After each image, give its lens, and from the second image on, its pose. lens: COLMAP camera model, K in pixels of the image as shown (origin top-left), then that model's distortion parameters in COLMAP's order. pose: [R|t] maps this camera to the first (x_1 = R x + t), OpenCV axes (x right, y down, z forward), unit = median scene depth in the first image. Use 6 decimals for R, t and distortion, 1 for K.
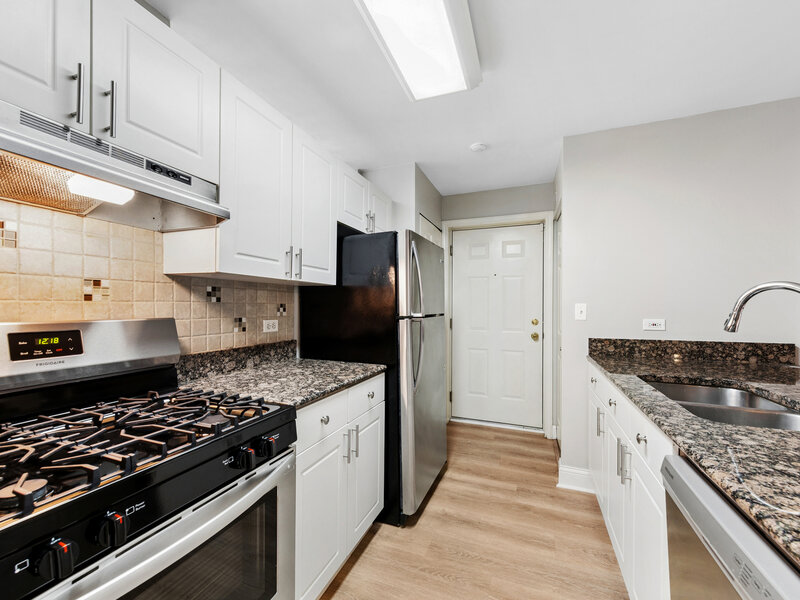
lens RADIAL K [[340.4, 0, 397.0], [0, 340.4, 301.9], [0, 0, 1]] dist [0.001276, 0.000077]
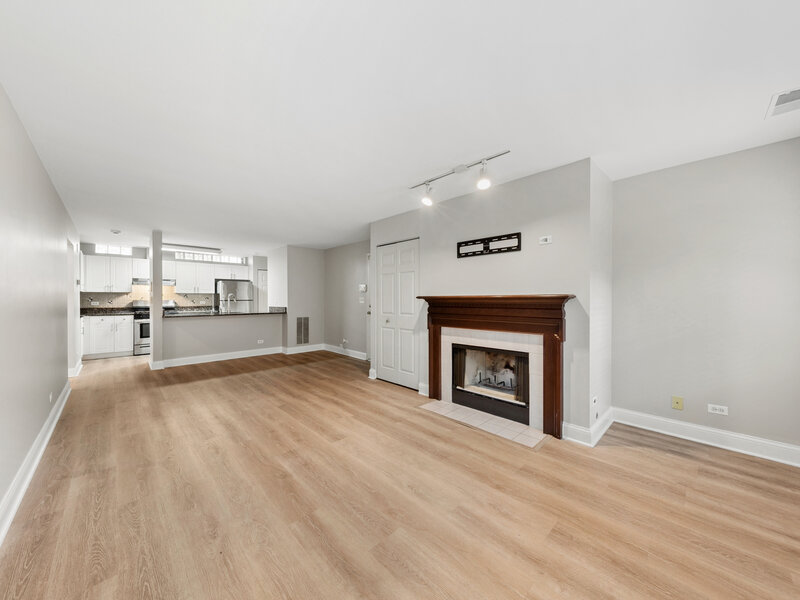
lens RADIAL K [[296.1, 0, 403.3], [0, 296.1, 299.6], [0, 0, 1]] dist [0.001258, 0.000235]
pose [[0.913728, -0.002987, -0.406315, 4.493371], [0.009261, 0.999866, 0.013476, 0.003229], [0.406221, -0.016076, 0.913634, -1.876951]]
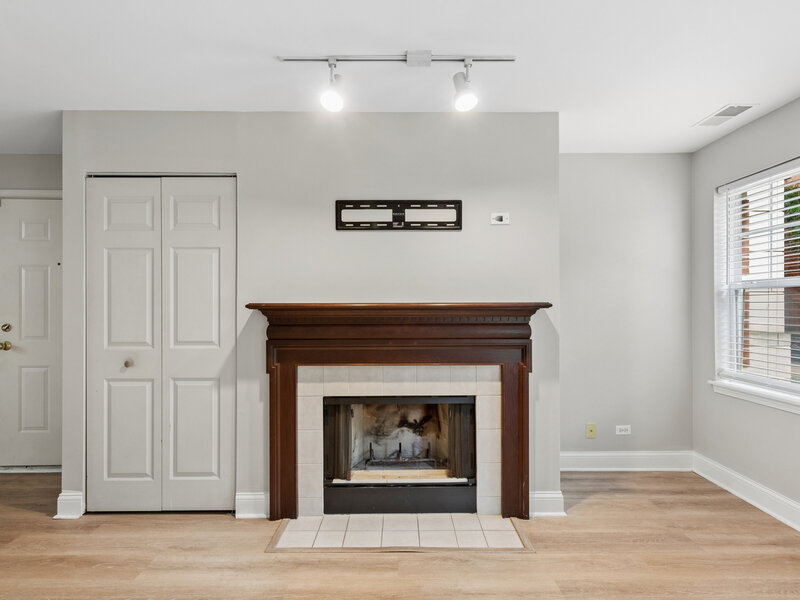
lens RADIAL K [[464.6, 0, 396.8], [0, 464.6, 305.2], [0, 0, 1]] dist [0.005968, 0.000213]
pose [[0.926586, -0.003216, 0.376069, 3.538340], [-0.000583, 0.999950, 0.009986, -0.001845], [-0.376082, -0.009472, 0.926538, -1.449931]]
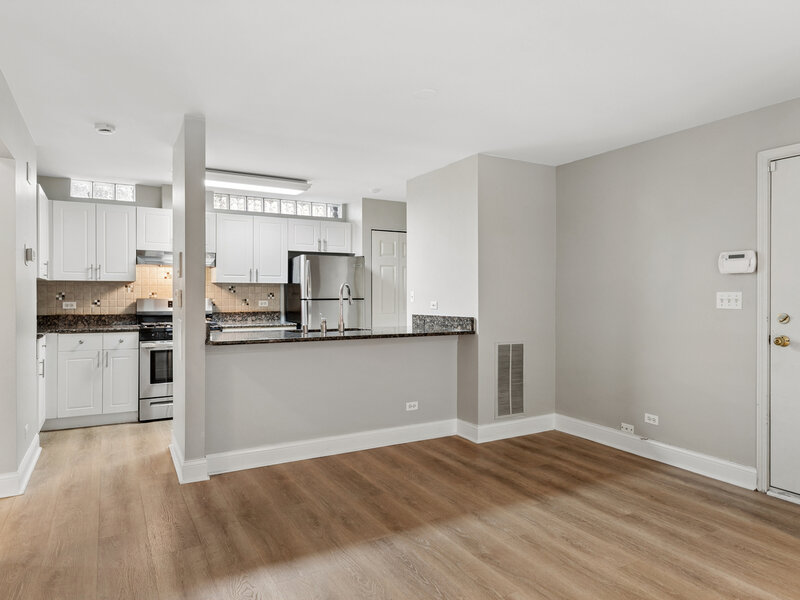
lens RADIAL K [[514.8, 0, 402.2], [0, 514.8, 294.0], [0, 0, 1]] dist [0.006709, -0.003181]
pose [[0.782480, -0.005299, -0.622653, 2.759463], [0.010861, 0.999928, 0.005140, 0.005341], [0.622581, -0.010785, 0.782481, -1.160400]]
